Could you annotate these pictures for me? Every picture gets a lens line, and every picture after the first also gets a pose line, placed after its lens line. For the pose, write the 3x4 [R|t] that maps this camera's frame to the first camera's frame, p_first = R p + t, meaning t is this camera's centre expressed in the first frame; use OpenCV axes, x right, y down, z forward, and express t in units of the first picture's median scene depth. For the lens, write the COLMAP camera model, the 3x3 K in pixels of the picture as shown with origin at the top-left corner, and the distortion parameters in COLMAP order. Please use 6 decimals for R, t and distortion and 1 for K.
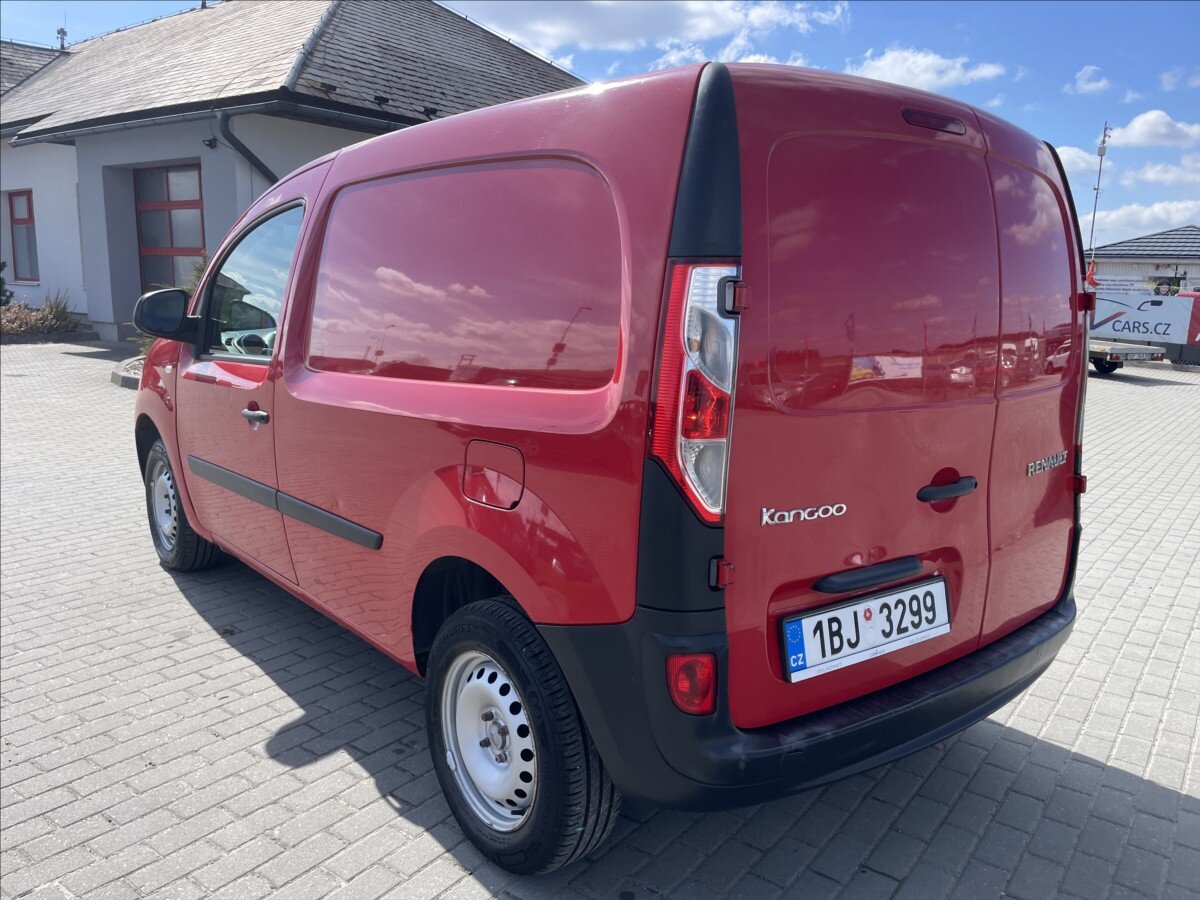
lens RADIAL K [[900.1, 0, 514.9], [0, 900.1, 449.5], [0, 0, 1]] dist [0.053915, -0.000700]
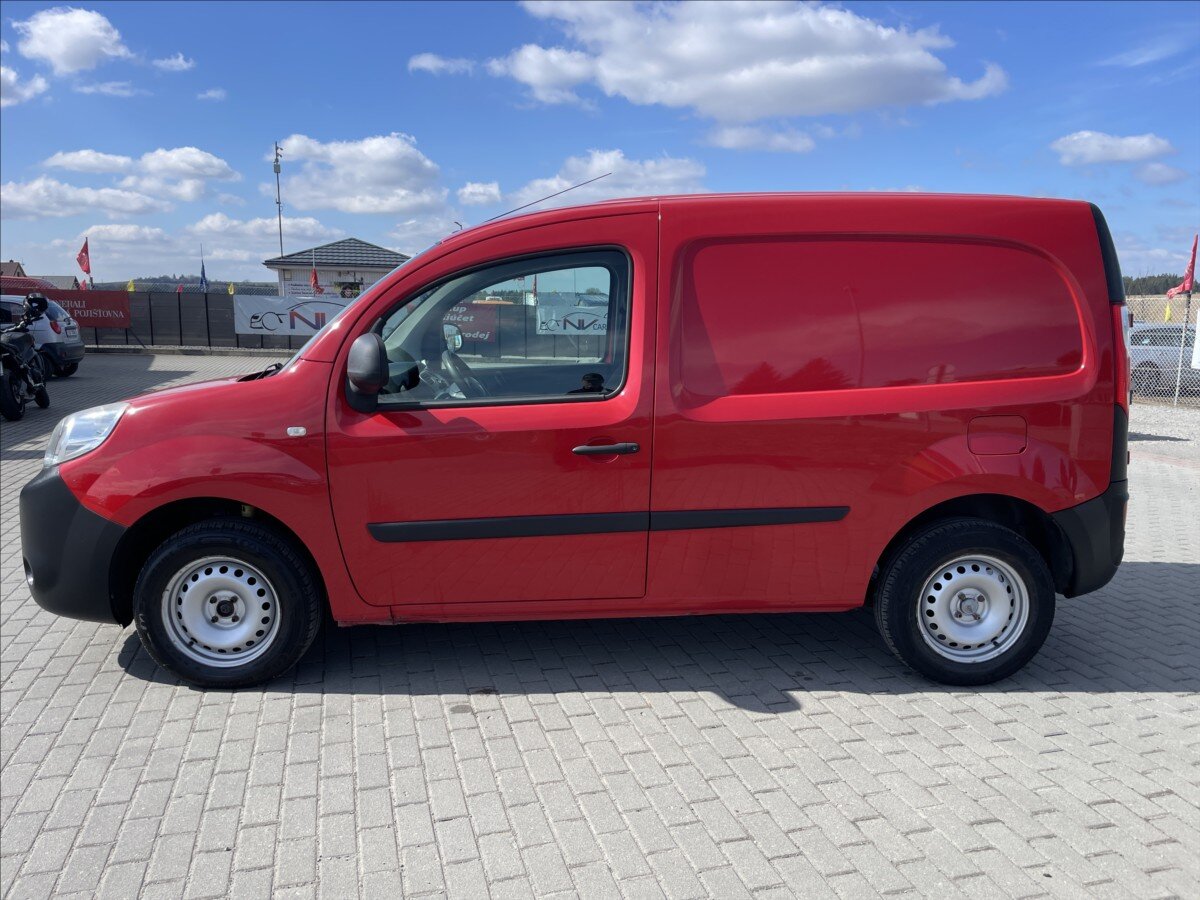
lens RADIAL K [[941.9, 0, 597.7], [0, 941.9, 455.4], [0, 0, 1]] dist [0.091791, -0.127572]
pose [[0.620478, -0.162213, 0.767264, -1.060427], [0.167857, 0.983170, 0.072116, -0.104432], [-0.766049, 0.084044, 0.637264, 0.276225]]
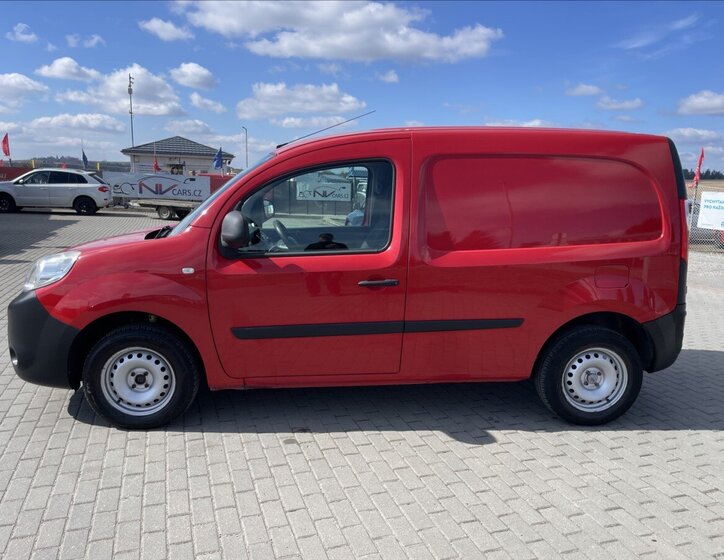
lens RADIAL K [[586.7, 0, 361.0], [0, 586.7, 282.6], [0, 0, 1]] dist [0.092038, -0.128524]
pose [[0.582549, -0.166829, 0.795490, -1.121037], [0.155066, 0.983544, 0.092710, -0.139543], [-0.797866, 0.069346, 0.598833, 0.321511]]
